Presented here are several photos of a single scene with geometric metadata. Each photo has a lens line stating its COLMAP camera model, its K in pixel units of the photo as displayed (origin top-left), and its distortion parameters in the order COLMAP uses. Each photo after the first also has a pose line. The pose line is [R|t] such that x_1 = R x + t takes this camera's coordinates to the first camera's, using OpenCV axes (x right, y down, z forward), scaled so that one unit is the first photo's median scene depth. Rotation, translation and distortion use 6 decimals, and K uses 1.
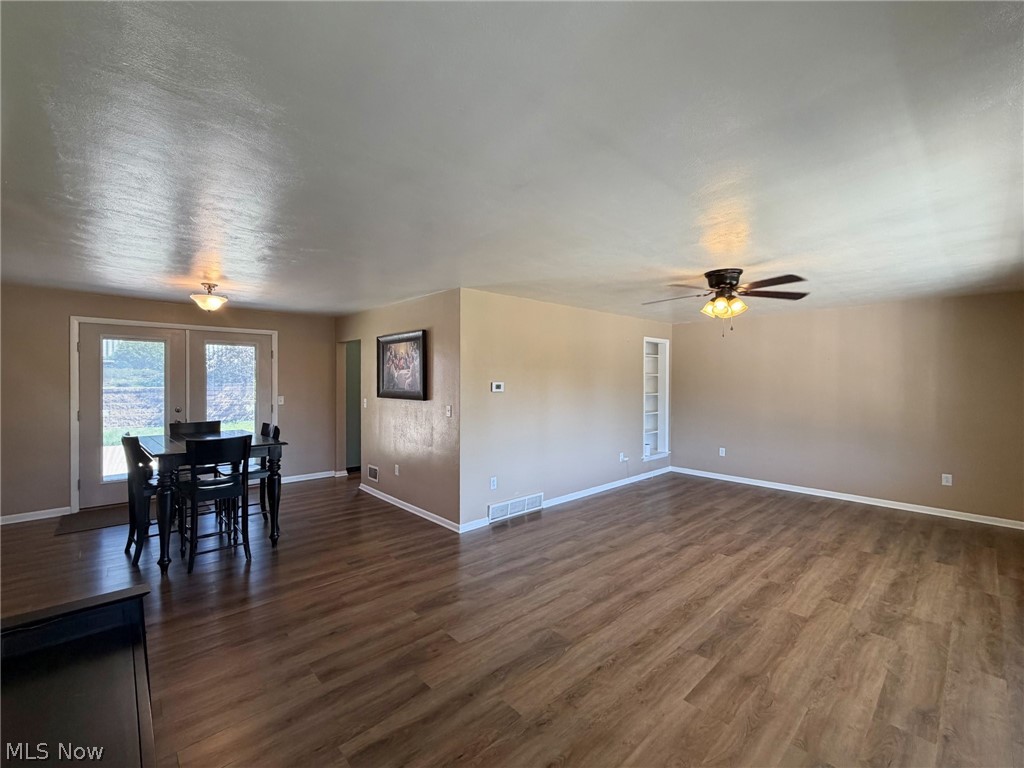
lens RADIAL K [[415.2, 0, 492.6], [0, 415.2, 407.2], [0, 0, 1]] dist [-0.000588, 0.000052]
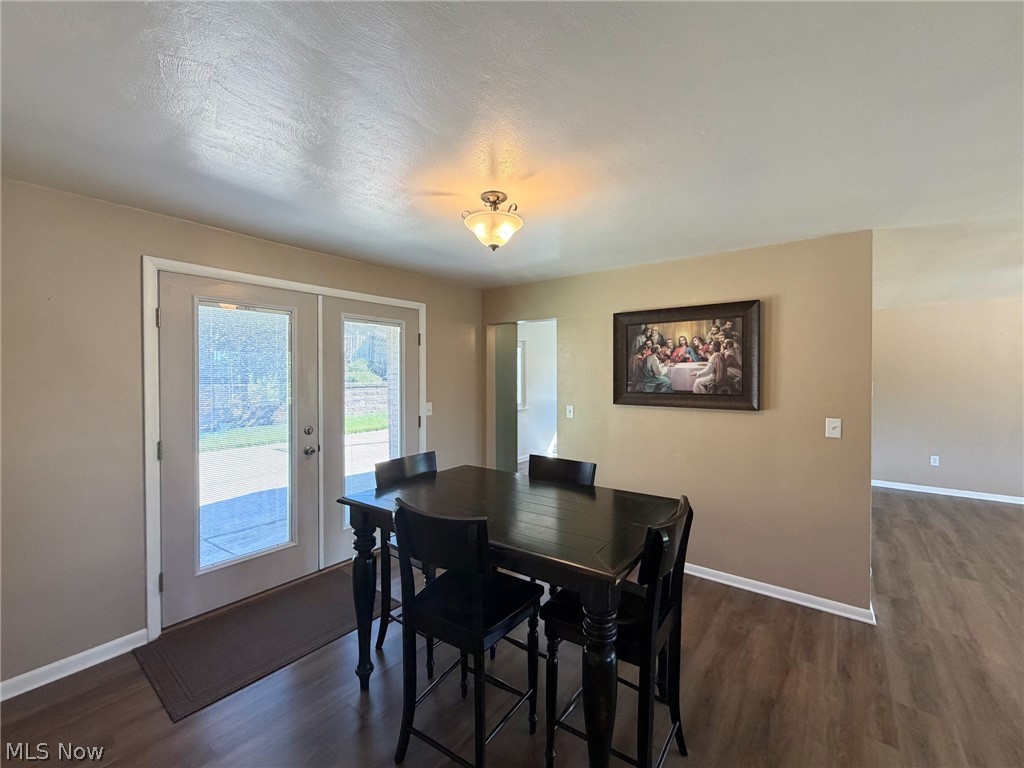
lens RADIAL K [[415.2, 0, 492.6], [0, 415.2, 407.2], [0, 0, 1]] dist [-0.000588, 0.000052]
pose [[0.988654, -0.015356, 0.149425, -0.770379], [0.013507, 0.999819, 0.013381, -0.041279], [-0.149604, -0.011211, 0.988682, 0.497586]]
